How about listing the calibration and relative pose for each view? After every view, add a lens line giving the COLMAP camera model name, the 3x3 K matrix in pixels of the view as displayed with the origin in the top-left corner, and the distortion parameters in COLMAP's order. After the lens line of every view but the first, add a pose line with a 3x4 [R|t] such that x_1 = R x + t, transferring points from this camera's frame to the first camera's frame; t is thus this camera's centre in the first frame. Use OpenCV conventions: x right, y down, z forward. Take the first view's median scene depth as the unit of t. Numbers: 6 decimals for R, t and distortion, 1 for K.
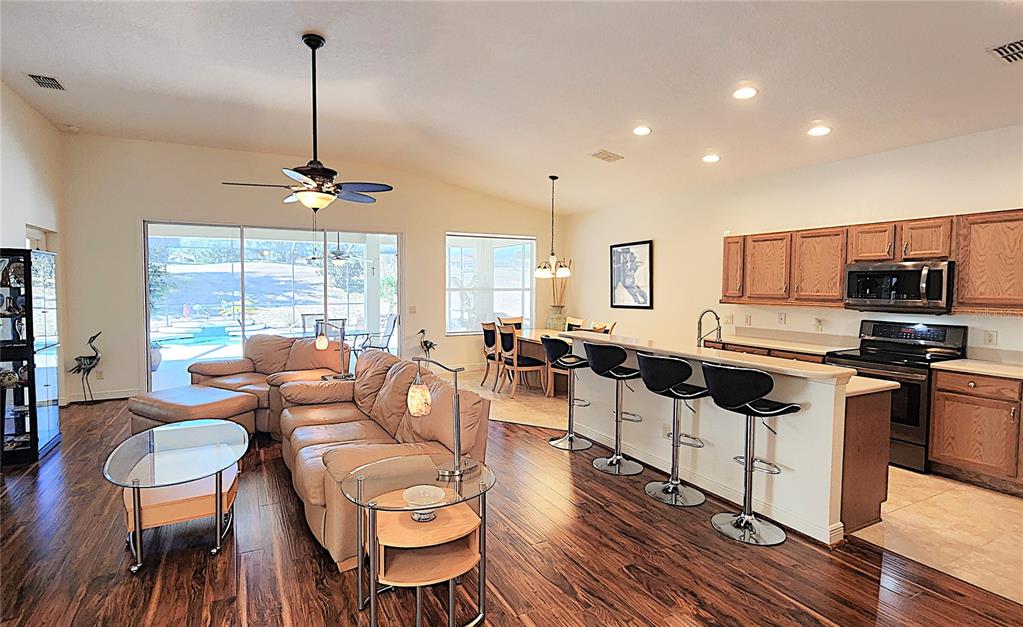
lens RADIAL K [[493.7, 0, 453.3], [0, 493.7, 295.5], [0, 0, 1]] dist [-0.004733, 0.001372]
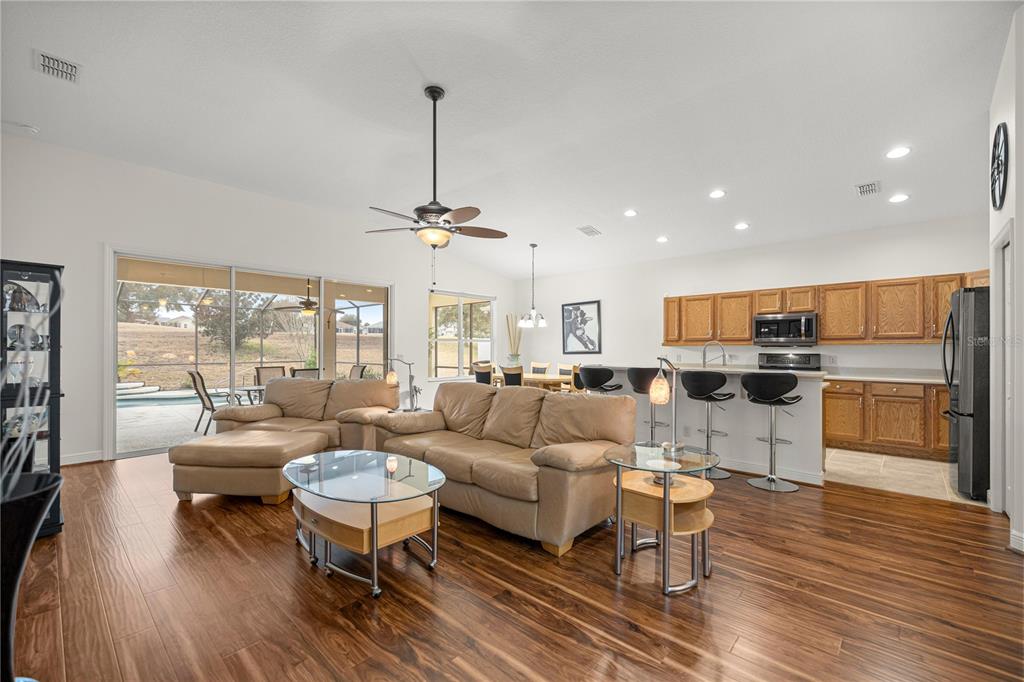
lens RADIAL K [[438.6, 0, 506.2], [0, 438.6, 339.5], [0, 0, 1]] dist [0.002541, -0.001368]
pose [[0.921653, 0.007770, 0.387938, -0.417146], [0.009789, 0.999016, -0.043266, 0.059069], [-0.387892, 0.043674, 0.920669, 0.056217]]
